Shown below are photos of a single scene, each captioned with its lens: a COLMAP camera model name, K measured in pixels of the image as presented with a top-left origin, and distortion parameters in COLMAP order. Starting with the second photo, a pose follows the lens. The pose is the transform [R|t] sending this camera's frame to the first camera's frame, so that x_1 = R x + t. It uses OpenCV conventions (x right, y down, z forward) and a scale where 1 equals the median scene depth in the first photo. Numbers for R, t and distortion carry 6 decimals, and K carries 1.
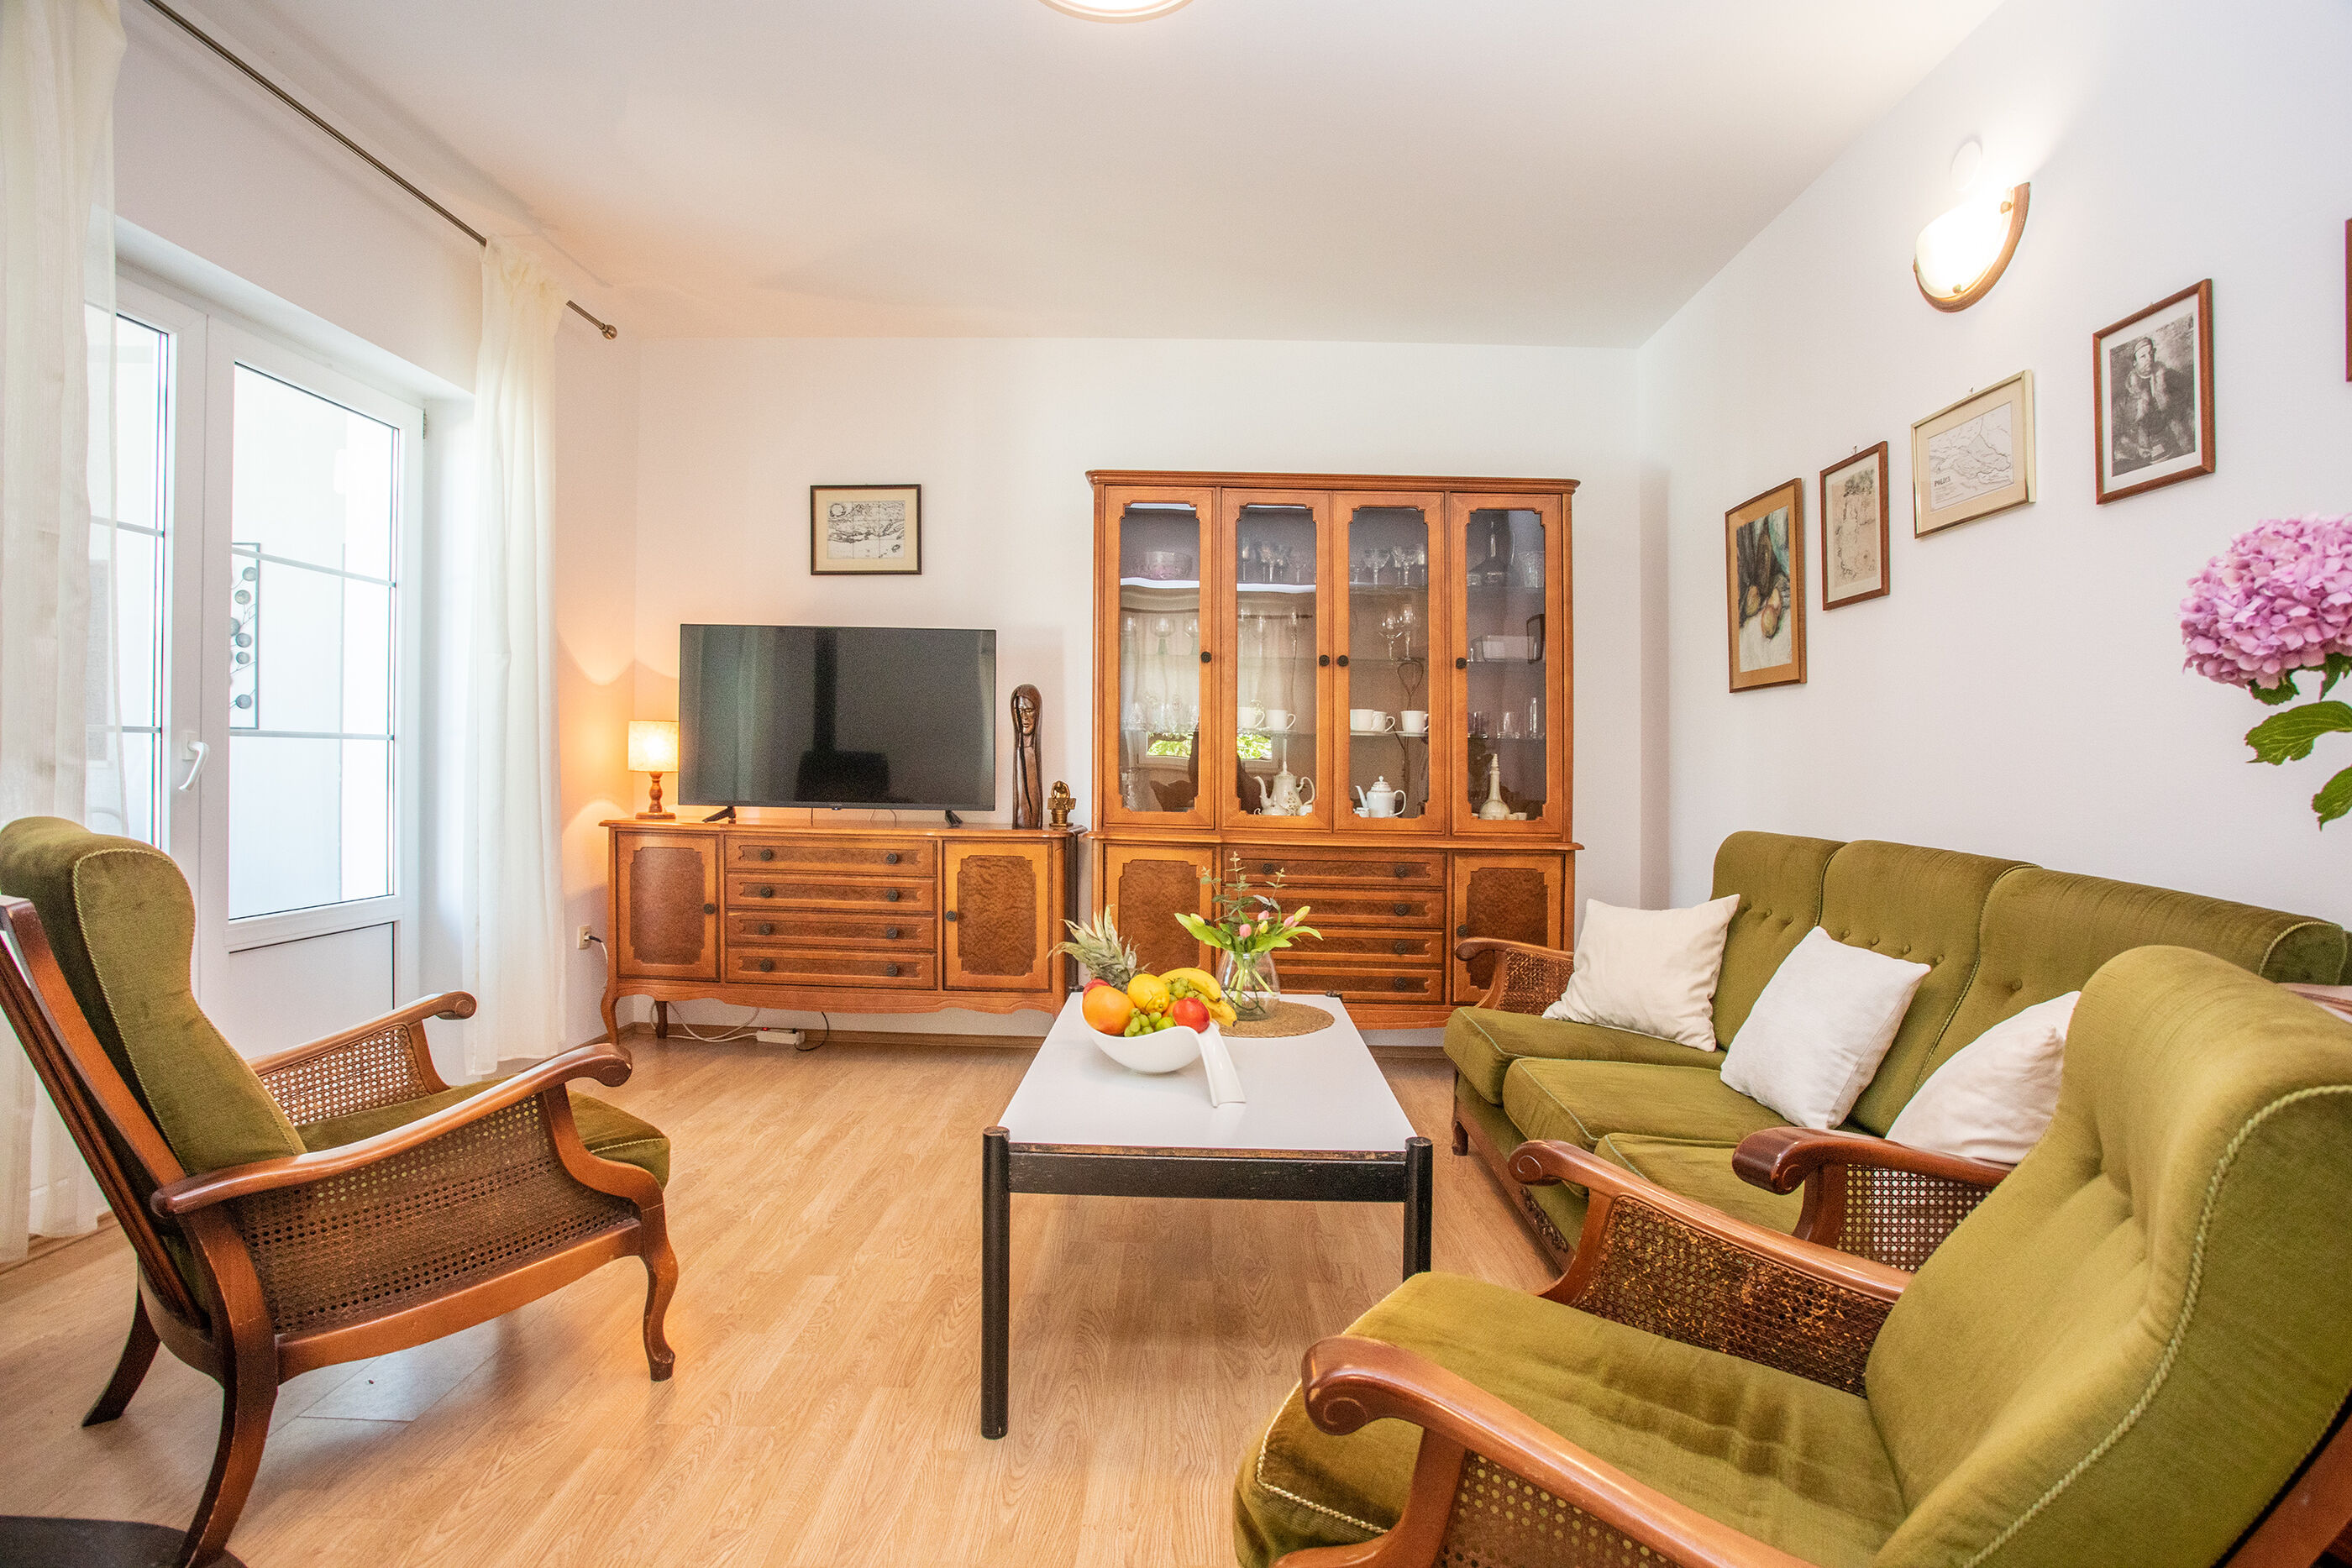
lens RADIAL K [[1151.0, 0, 1177.8], [0, 1151.0, 793.7], [0, 0, 1]] dist [-0.071539, 0.028622]
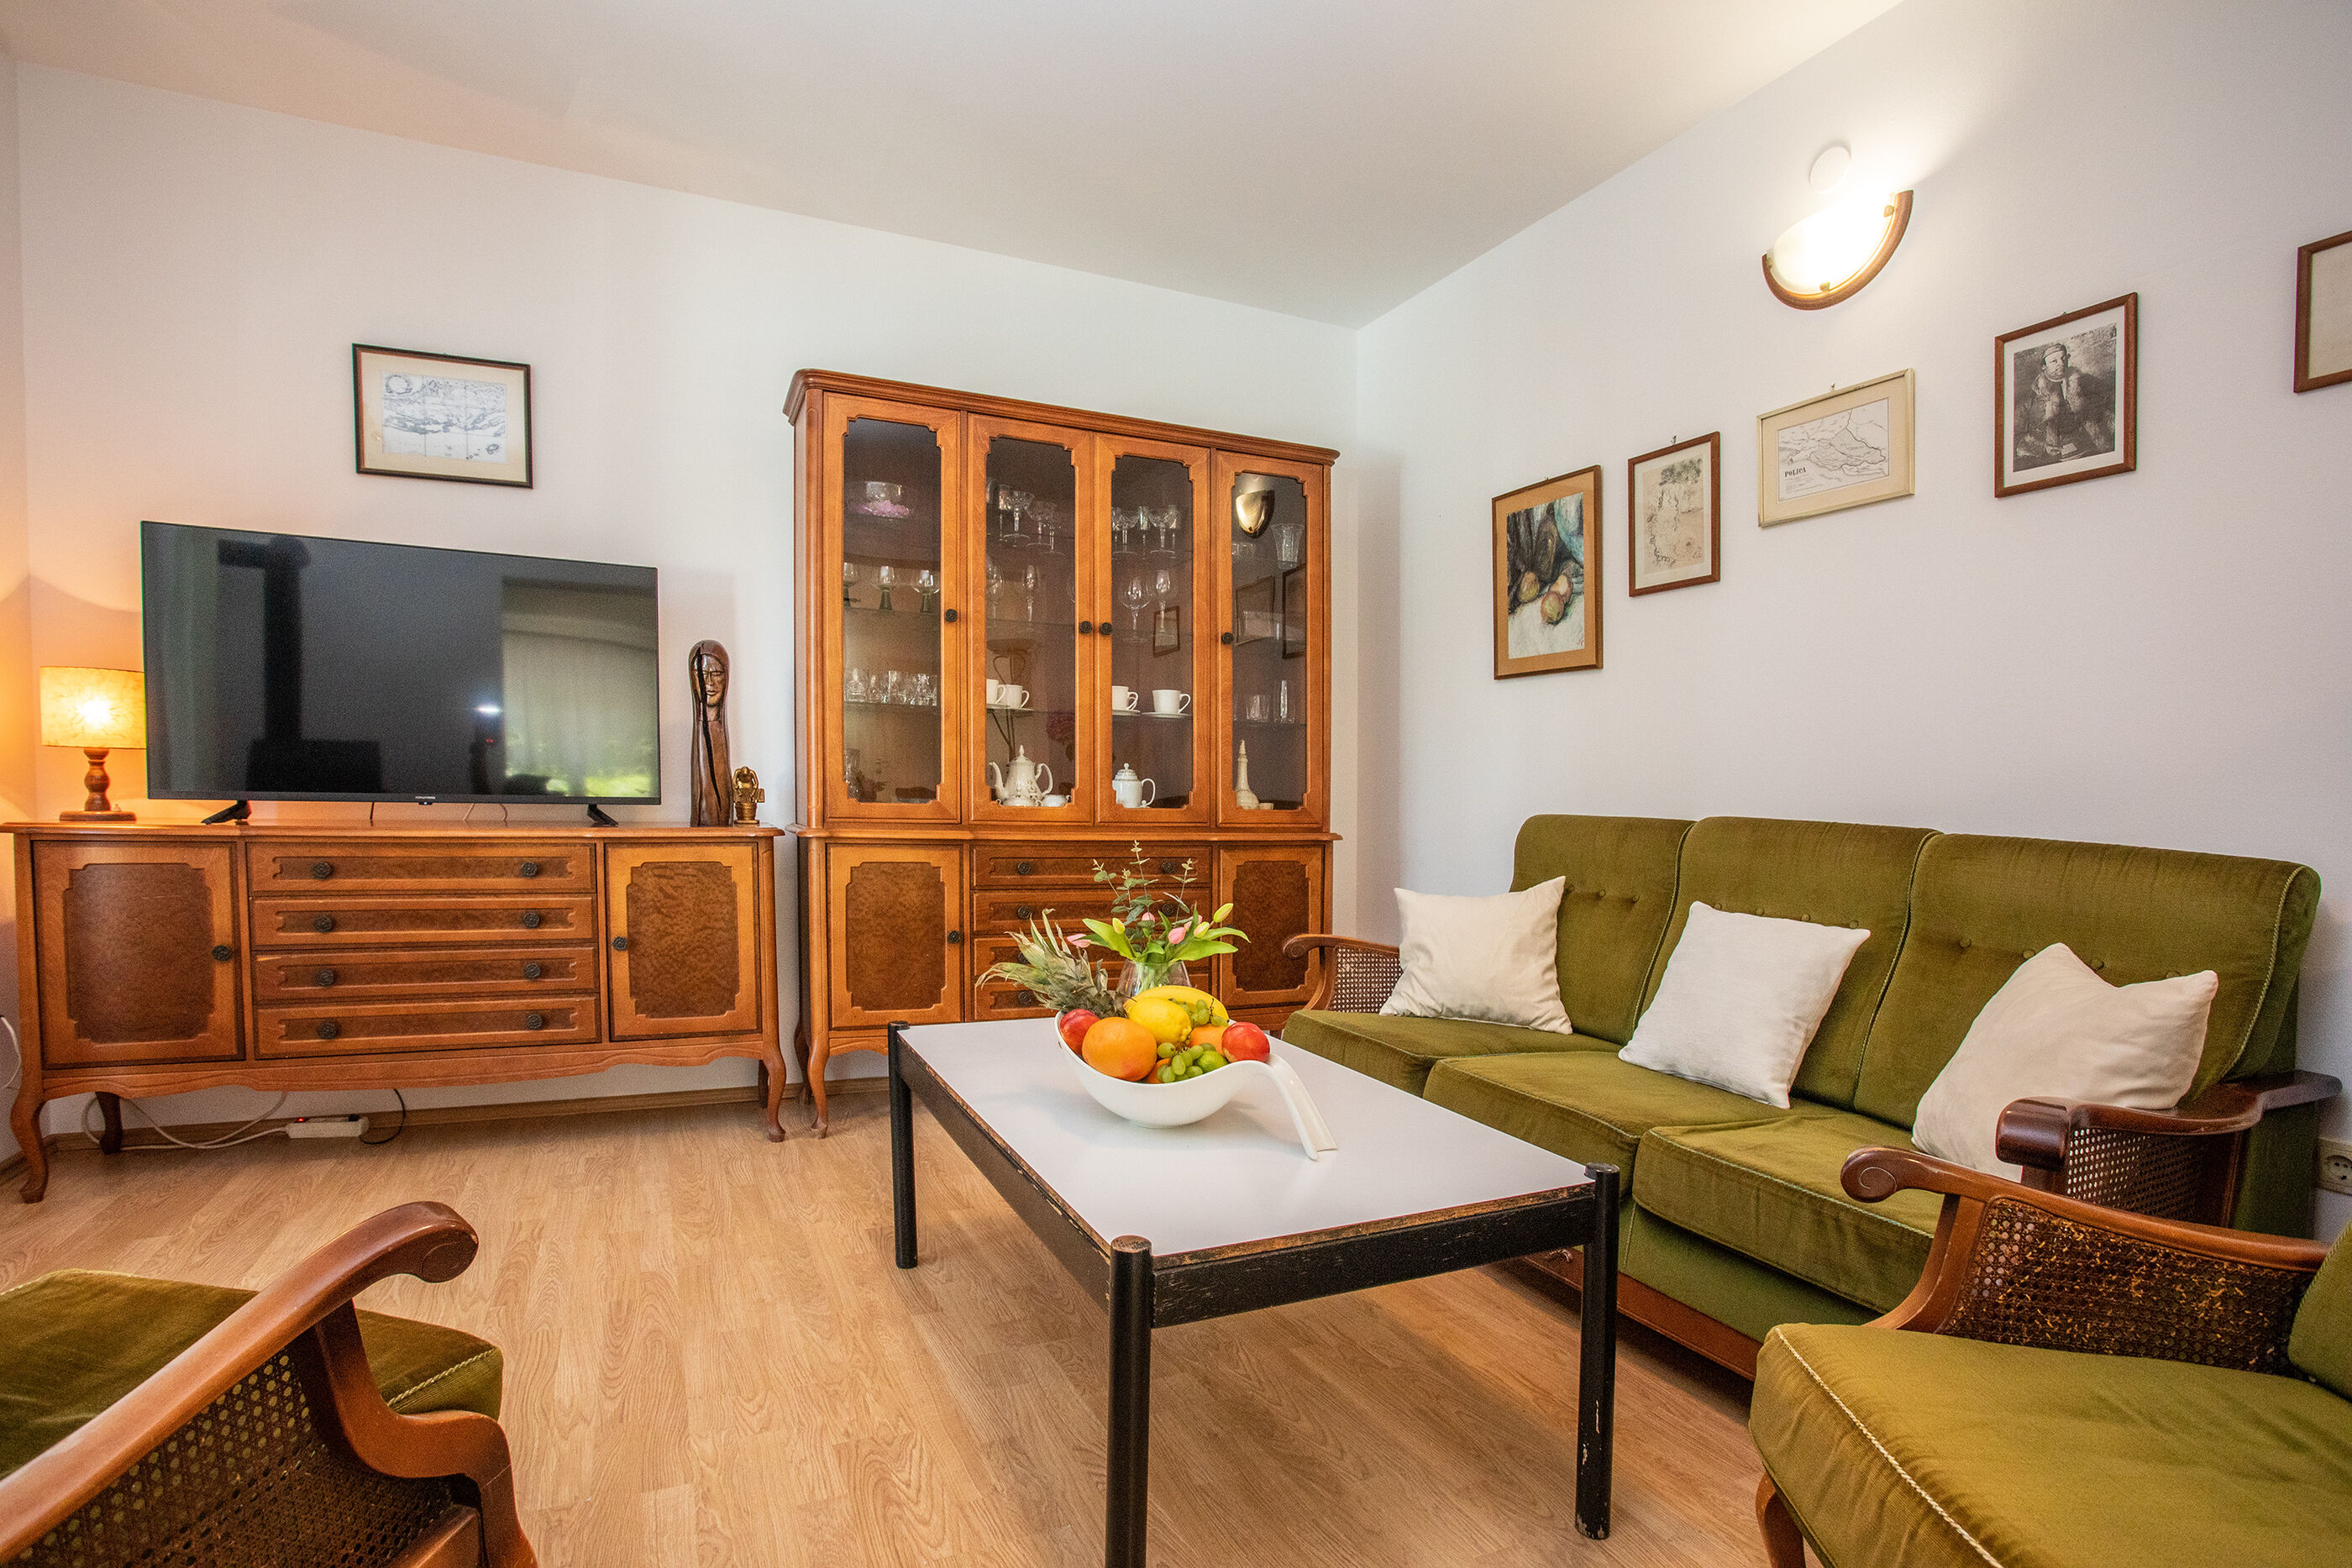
lens RADIAL K [[1157.0, 0, 1176.8], [0, 1157.0, 855.5], [0, 0, 1]] dist [-0.079806, 0.034024]
pose [[0.904032, -0.023332, 0.426828, -0.184677], [0.004954, 0.999014, 0.044117, 0.018282], [-0.427437, -0.037769, 0.903256, 0.175120]]
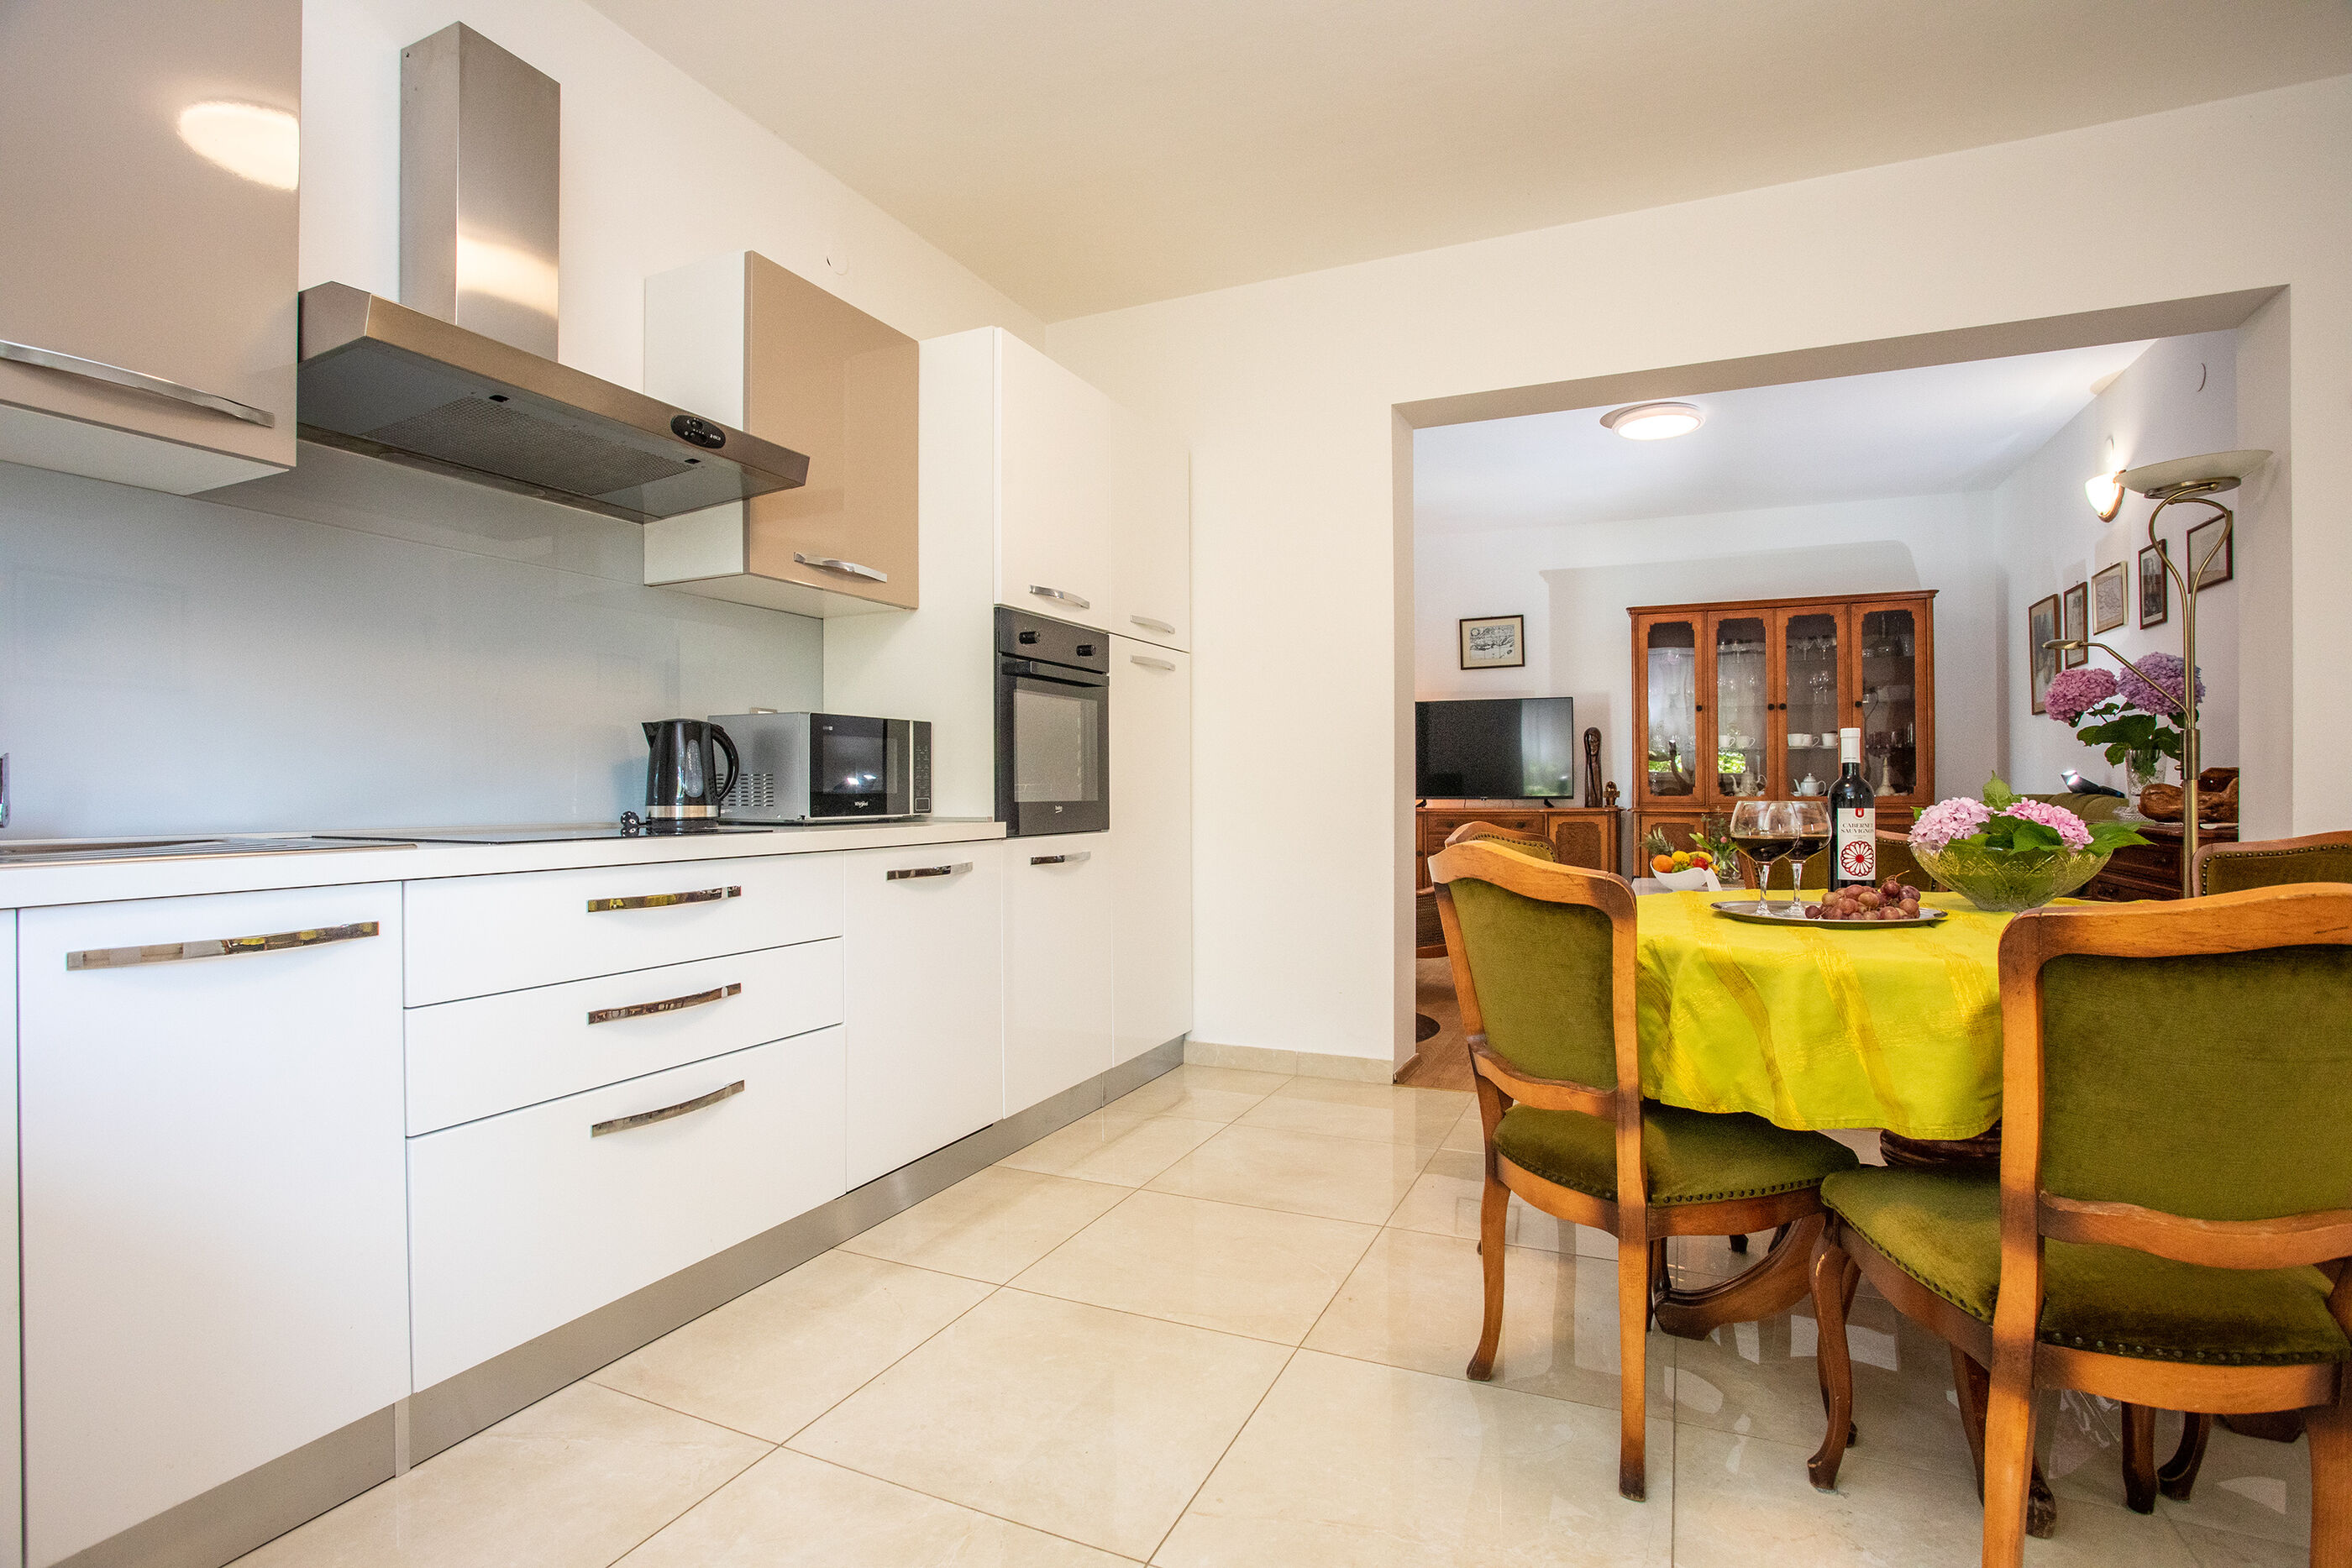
lens RADIAL K [[1151.0, 0, 1177.8], [0, 1151.0, 793.7], [0, 0, 1]] dist [-0.071539, 0.028622]
pose [[0.921983, -0.021313, -0.386643, -0.043008], [0.009078, 0.999399, -0.033443, 0.064130], [0.387123, 0.027324, 0.921623, -0.915344]]
